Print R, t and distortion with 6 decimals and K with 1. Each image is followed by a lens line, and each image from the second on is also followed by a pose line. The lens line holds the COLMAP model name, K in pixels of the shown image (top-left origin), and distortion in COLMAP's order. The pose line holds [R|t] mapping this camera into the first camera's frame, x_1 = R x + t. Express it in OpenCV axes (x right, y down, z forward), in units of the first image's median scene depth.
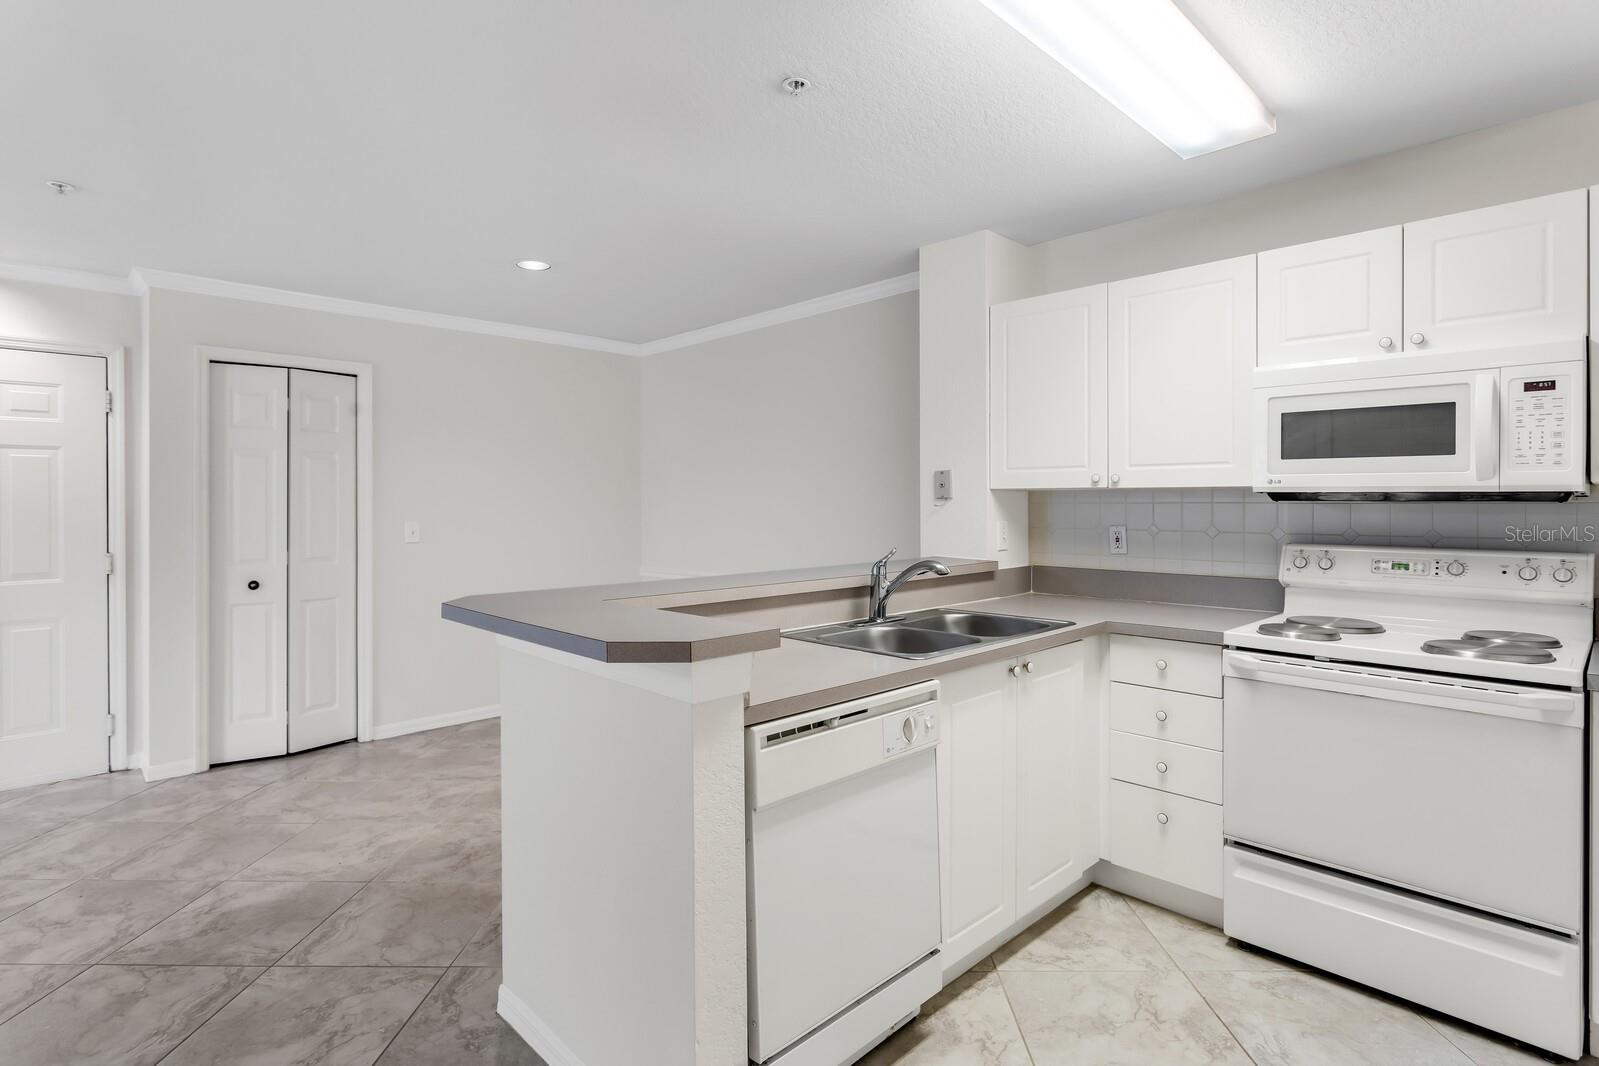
lens RADIAL K [[800.9, 0, 801.4], [0, 800.9, 502.1], [0, 0, 1]] dist [-0.006428, -0.000052]
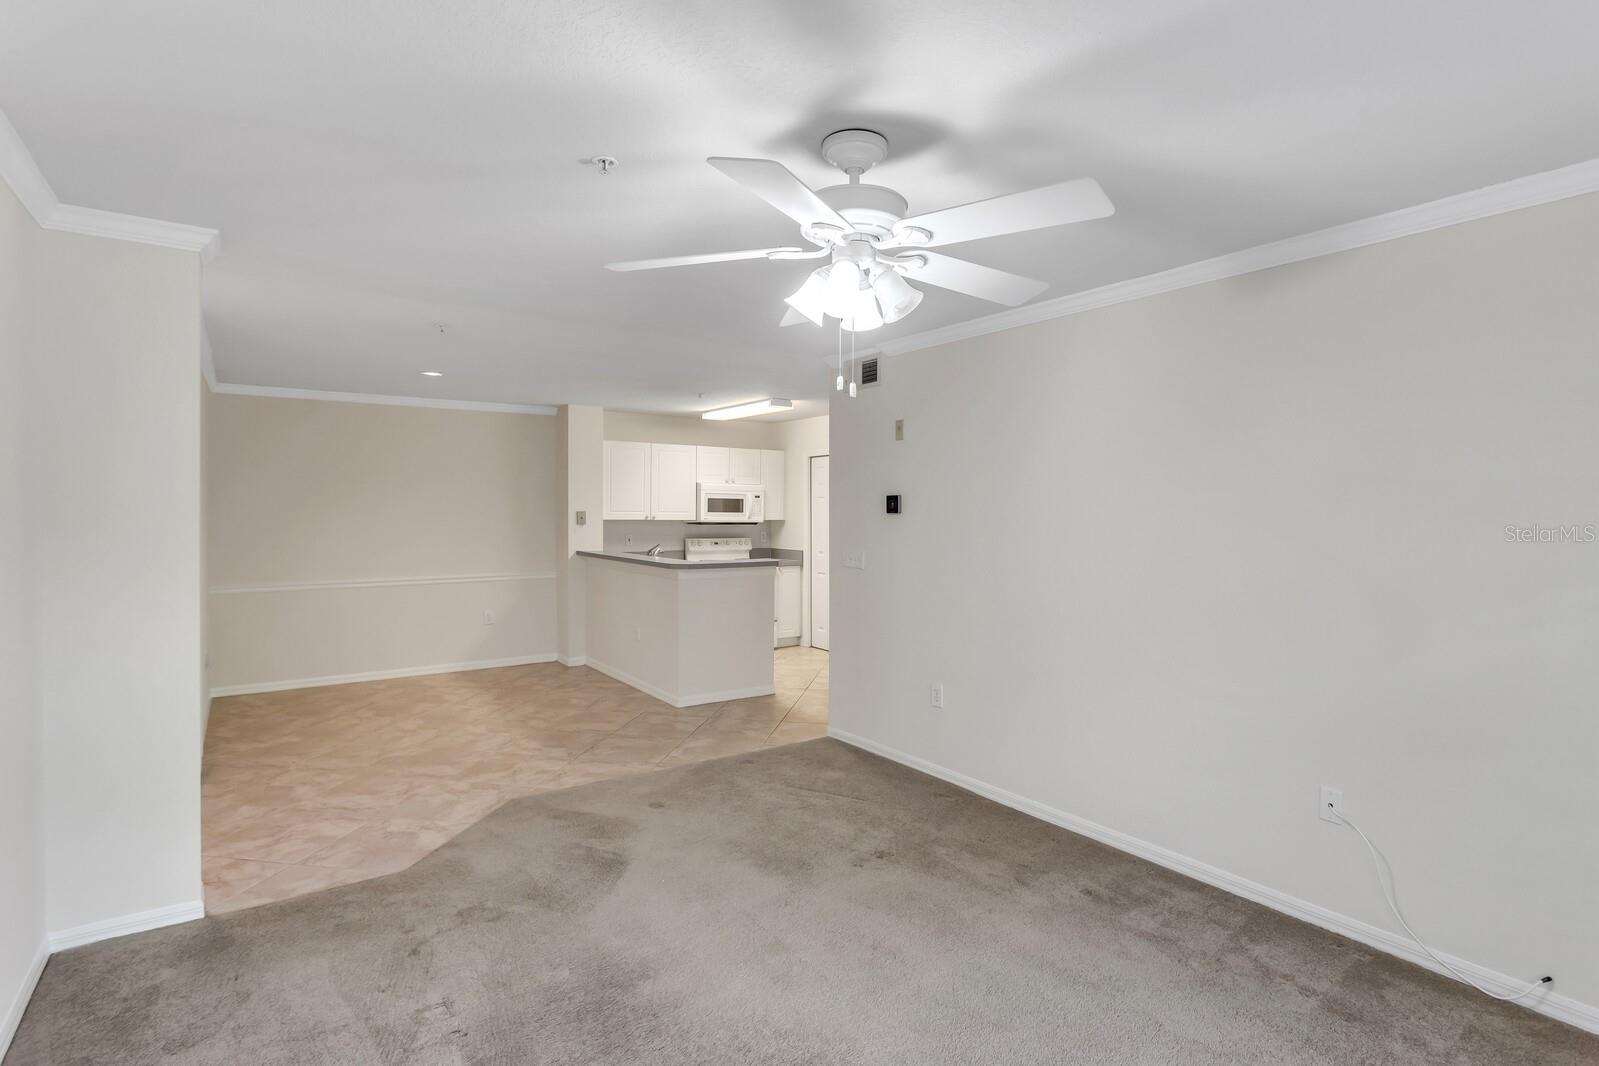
lens RADIAL K [[798.5, 0, 797.3], [0, 798.5, 511.2], [0, 0, 1]] dist [-0.014246, 0.000600]
pose [[0.164683, 0.004068, 0.986338, -2.579743], [-0.004876, 0.999983, -0.003310, -0.047733], [-0.986335, -0.004264, 0.164700, 0.090577]]
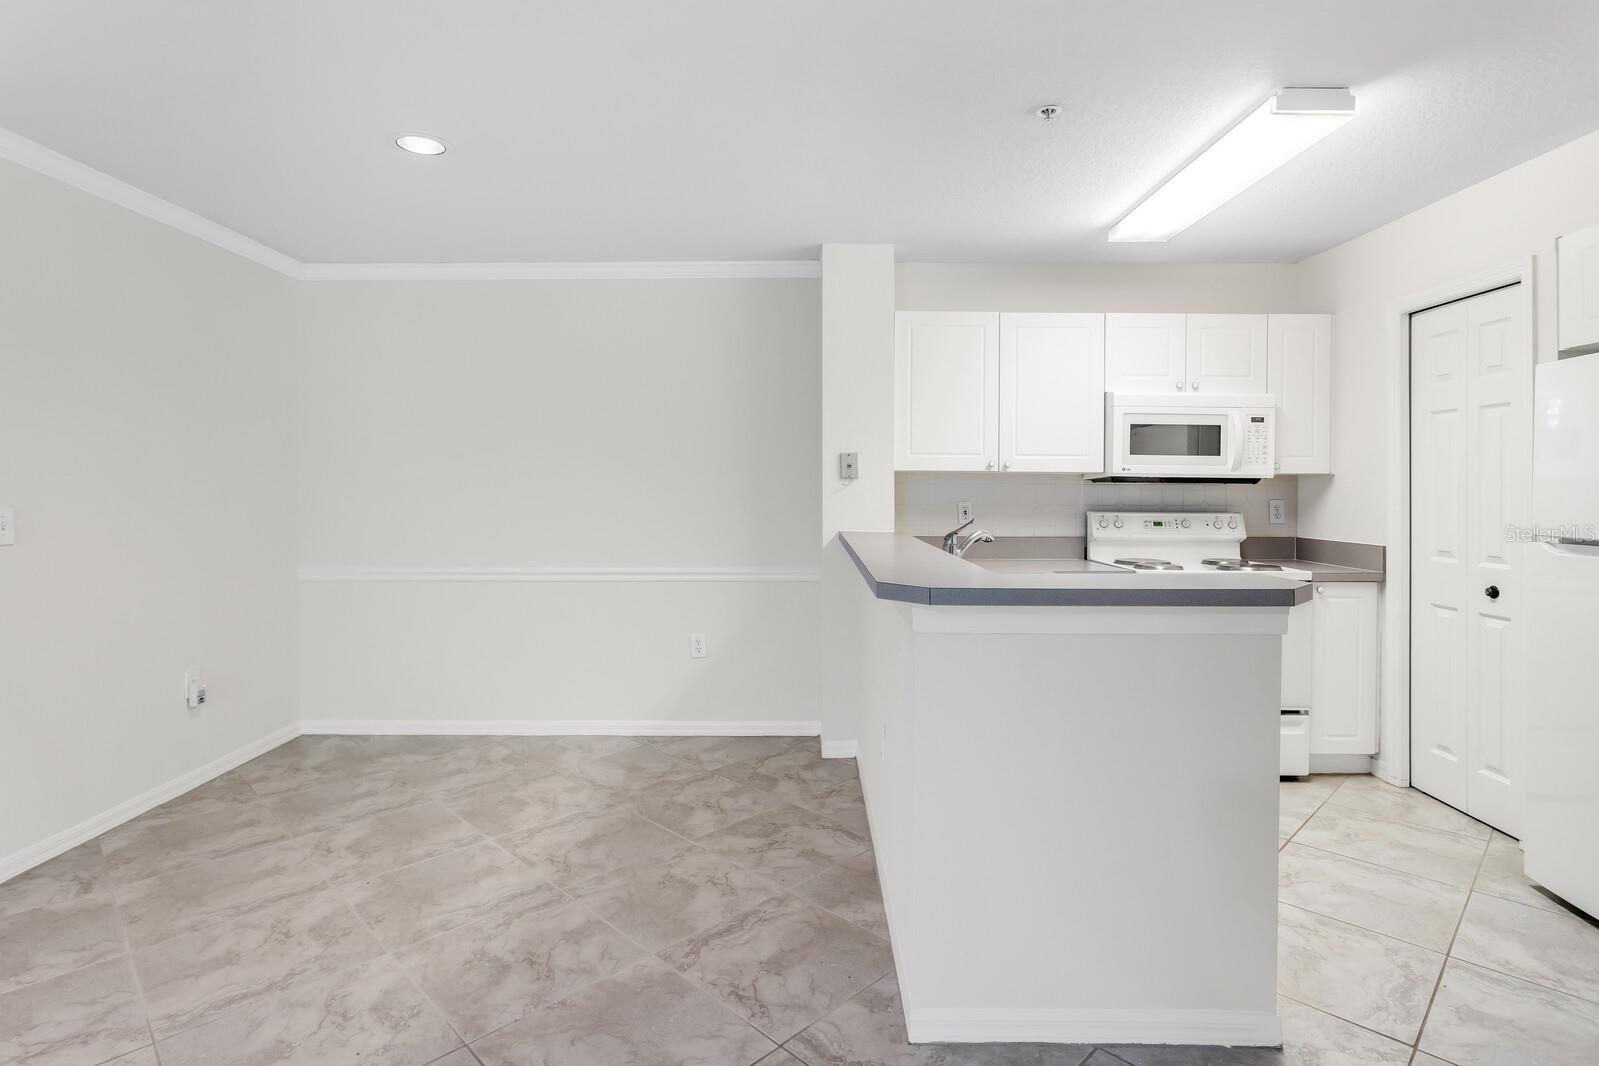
lens RADIAL K [[807.0, 0, 797.9], [0, 807.0, 493.9], [0, 0, 1]] dist [-0.002996, 0.000221]
pose [[0.700633, -0.000180, 0.713522, -0.919383], [-0.006276, 0.999960, 0.006414, 0.014477], [-0.713494, -0.008972, 0.700603, 0.377907]]
